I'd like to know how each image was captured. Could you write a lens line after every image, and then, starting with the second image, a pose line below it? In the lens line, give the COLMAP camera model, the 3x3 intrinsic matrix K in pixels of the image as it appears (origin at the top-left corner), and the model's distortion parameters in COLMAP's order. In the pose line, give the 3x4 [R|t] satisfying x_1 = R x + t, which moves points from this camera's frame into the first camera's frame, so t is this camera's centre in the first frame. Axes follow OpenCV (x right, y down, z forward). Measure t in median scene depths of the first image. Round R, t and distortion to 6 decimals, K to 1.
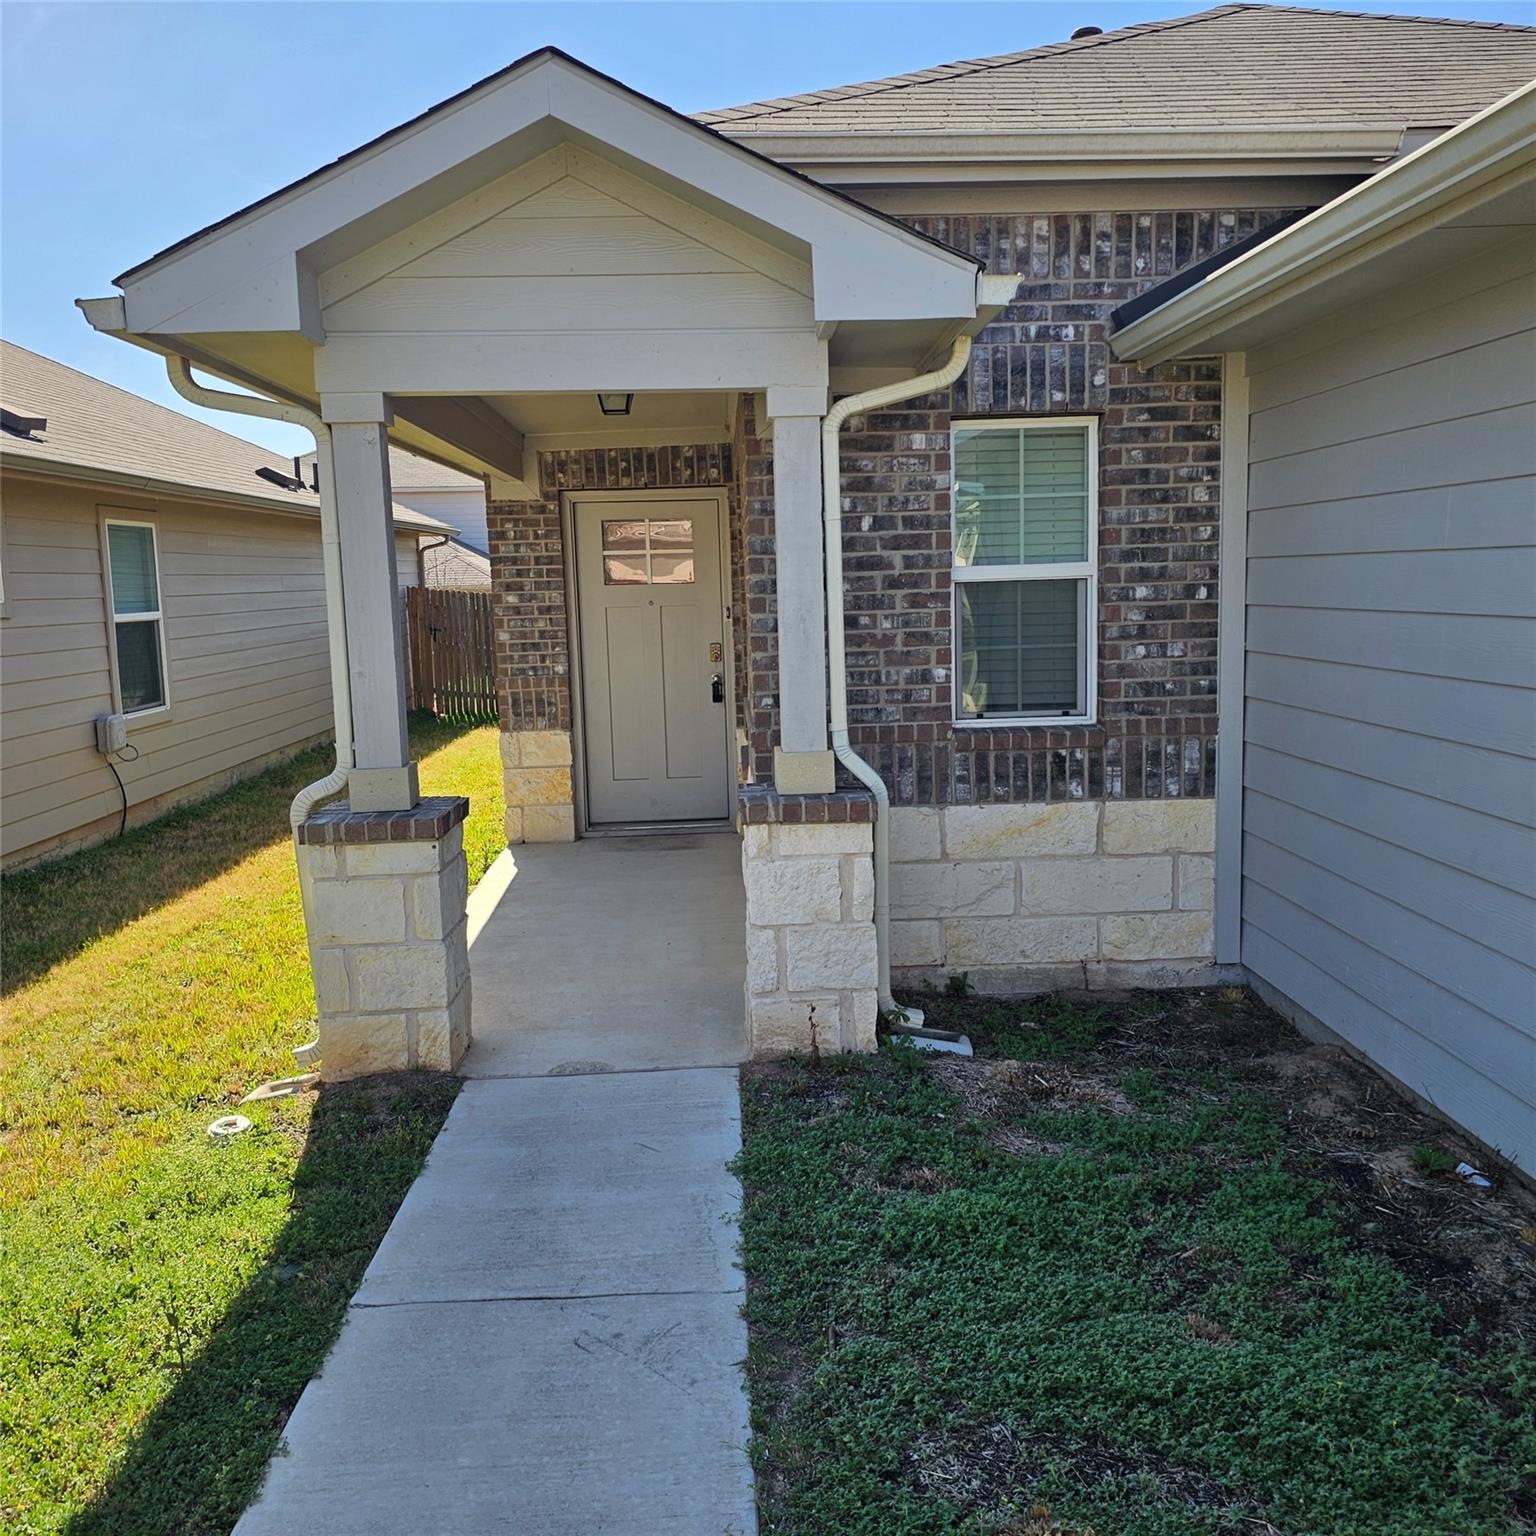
lens RADIAL K [[1379.8, 0, 768.0], [0, 1379.8, 768.0], [0, 0, 1]] dist [0.080992, -0.095781]
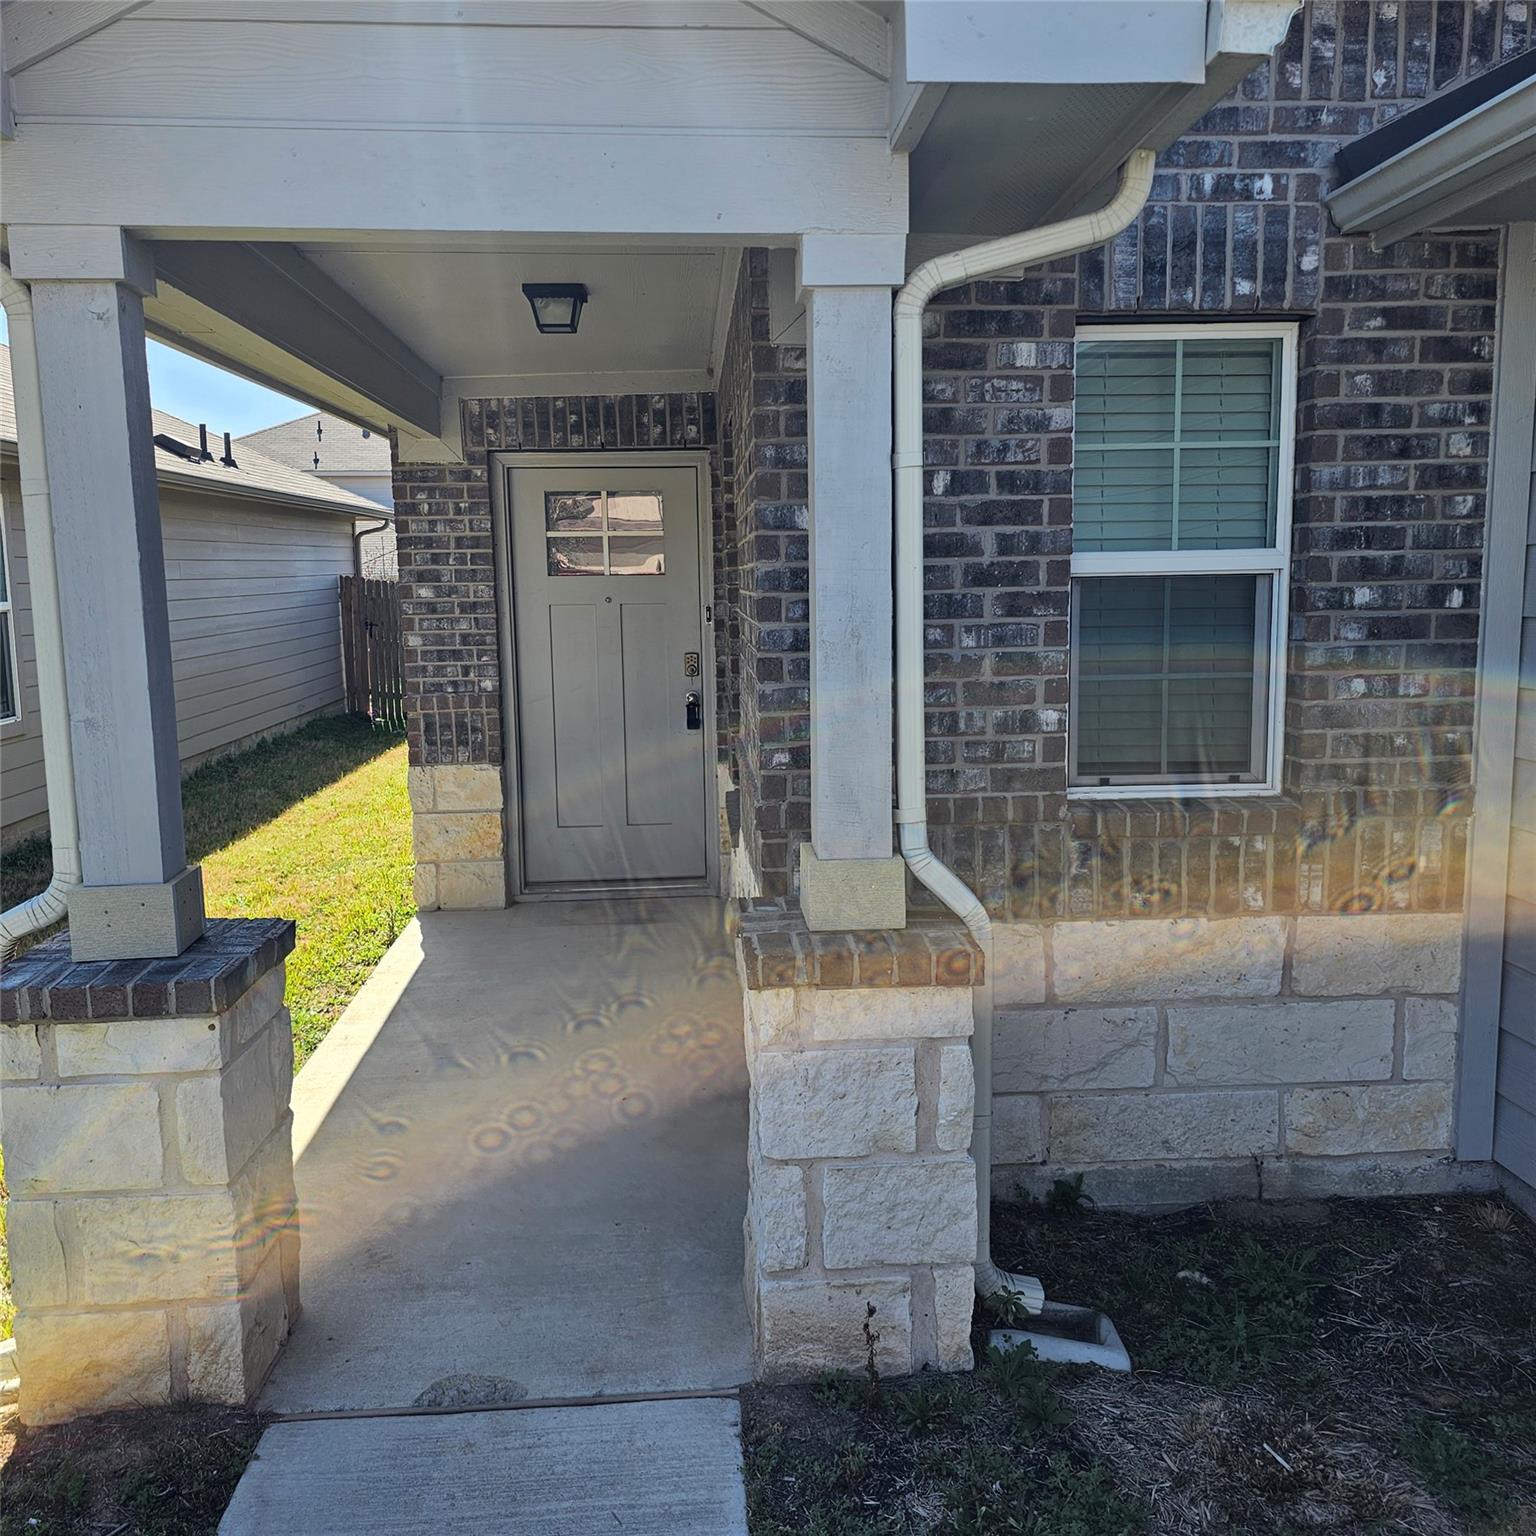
lens RADIAL K [[1440.0, 0, 768.0], [0, 1440.0, 768.0], [0, 0, 1]] dist [0.036305, -0.015264]
pose [[0.999700, 0.009571, 0.022532, -0.021758], [-0.009540, 0.999953, -0.001486, -0.043028], [-0.022545, 0.001271, 0.999745, 0.332935]]
